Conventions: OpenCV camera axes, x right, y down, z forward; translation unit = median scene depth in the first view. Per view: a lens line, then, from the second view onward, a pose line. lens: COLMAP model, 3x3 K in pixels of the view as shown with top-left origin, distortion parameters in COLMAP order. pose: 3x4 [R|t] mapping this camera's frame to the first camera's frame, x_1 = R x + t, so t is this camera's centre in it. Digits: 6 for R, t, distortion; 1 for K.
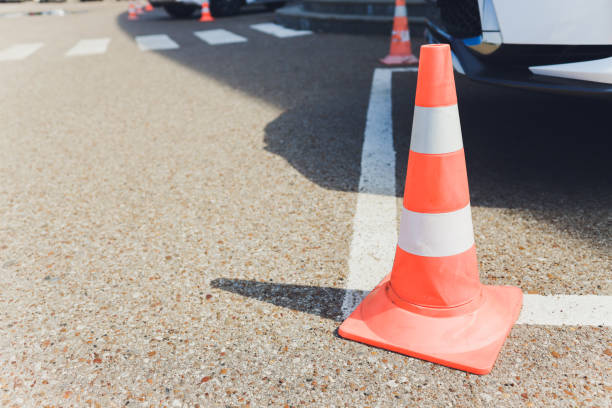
lens RADIAL K [[568.0, 0, 306.0], [0, 568.0, 204.0], [0, 0, 1]] dist [-0.090435, 0.109018]
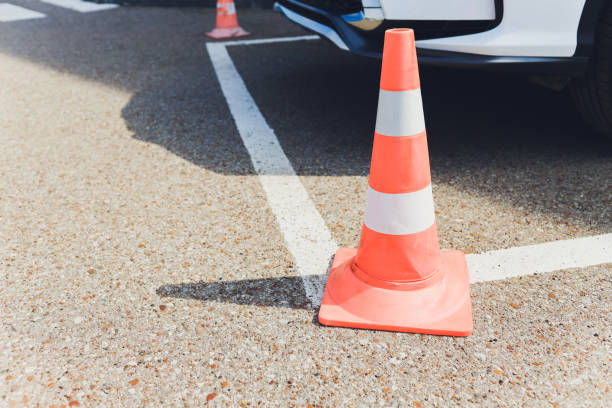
lens RADIAL K [[568.0, 0, 306.0], [0, 568.0, 204.0], [0, 0, 1]] dist [-0.090435, 0.109018]
pose [[0.943973, -0.120833, 0.307106, -0.206760], [0.105669, 0.992235, 0.065599, -0.039174], [-0.312648, -0.029472, 0.949412, 0.051978]]
